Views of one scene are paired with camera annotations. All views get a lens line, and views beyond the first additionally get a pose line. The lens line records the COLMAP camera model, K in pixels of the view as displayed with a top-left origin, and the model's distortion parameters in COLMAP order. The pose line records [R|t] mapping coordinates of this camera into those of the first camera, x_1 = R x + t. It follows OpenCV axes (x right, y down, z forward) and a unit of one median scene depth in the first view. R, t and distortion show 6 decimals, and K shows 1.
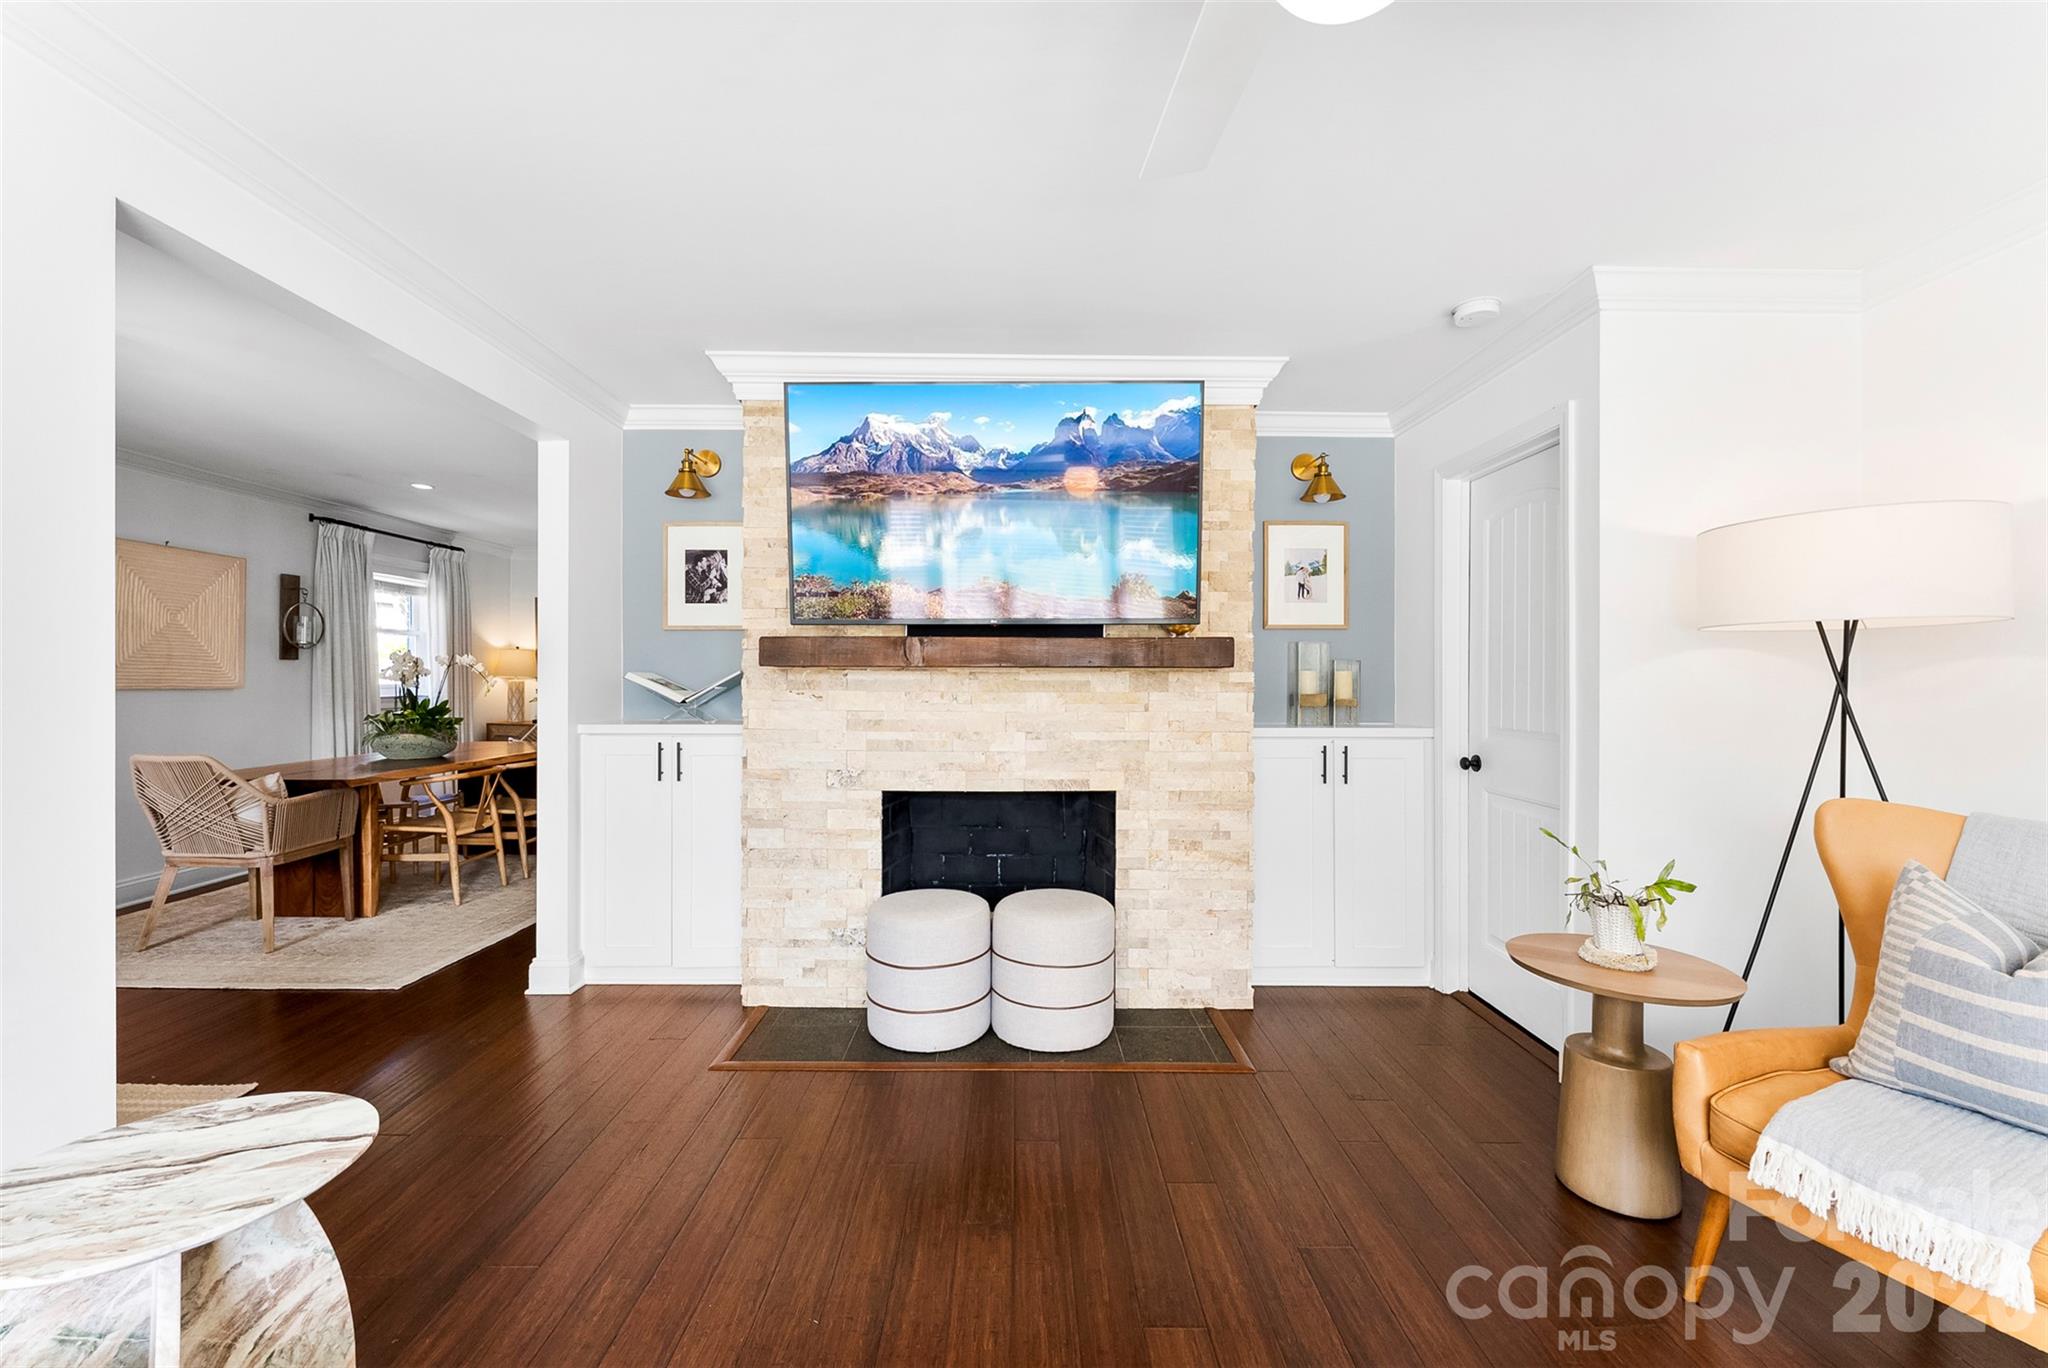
lens RADIAL K [[822.5, 0, 1024.0], [0, 822.5, 684.0], [0, 0, 1]] dist [-0.000157, -0.000016]
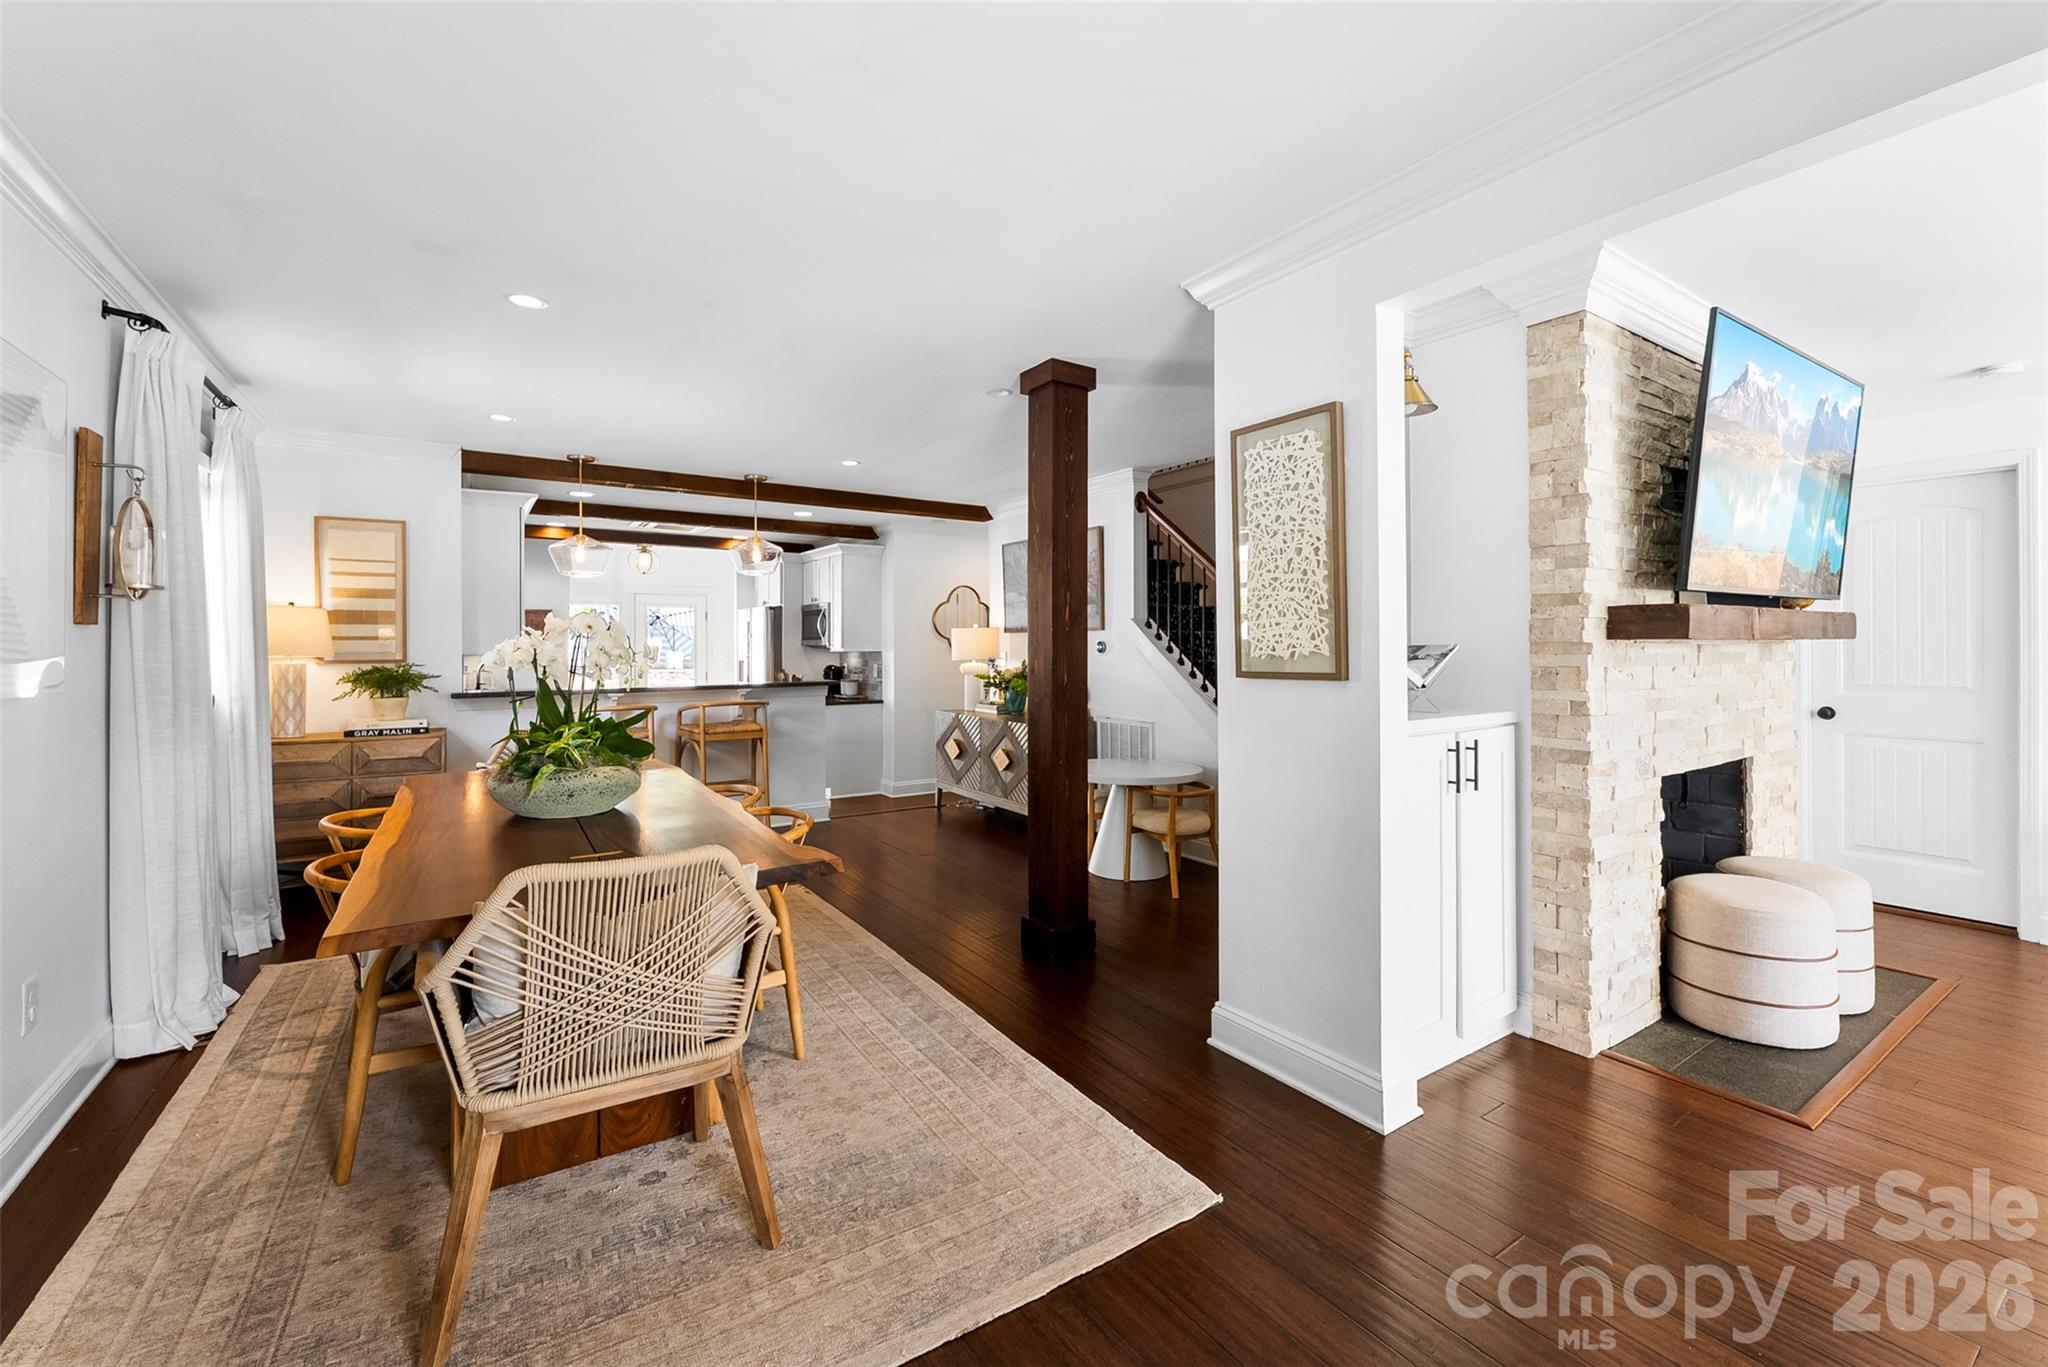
lens RADIAL K [[847.8, 0, 1024.5], [0, 847.8, 643.9], [0, 0, 1]] dist [0.001322, 0.000167]
pose [[0.838774, -0.007935, 0.544422, -1.192800], [0.010655, 0.999942, -0.001842, -0.020802], [-0.544375, 0.007346, 0.838810, 0.570348]]
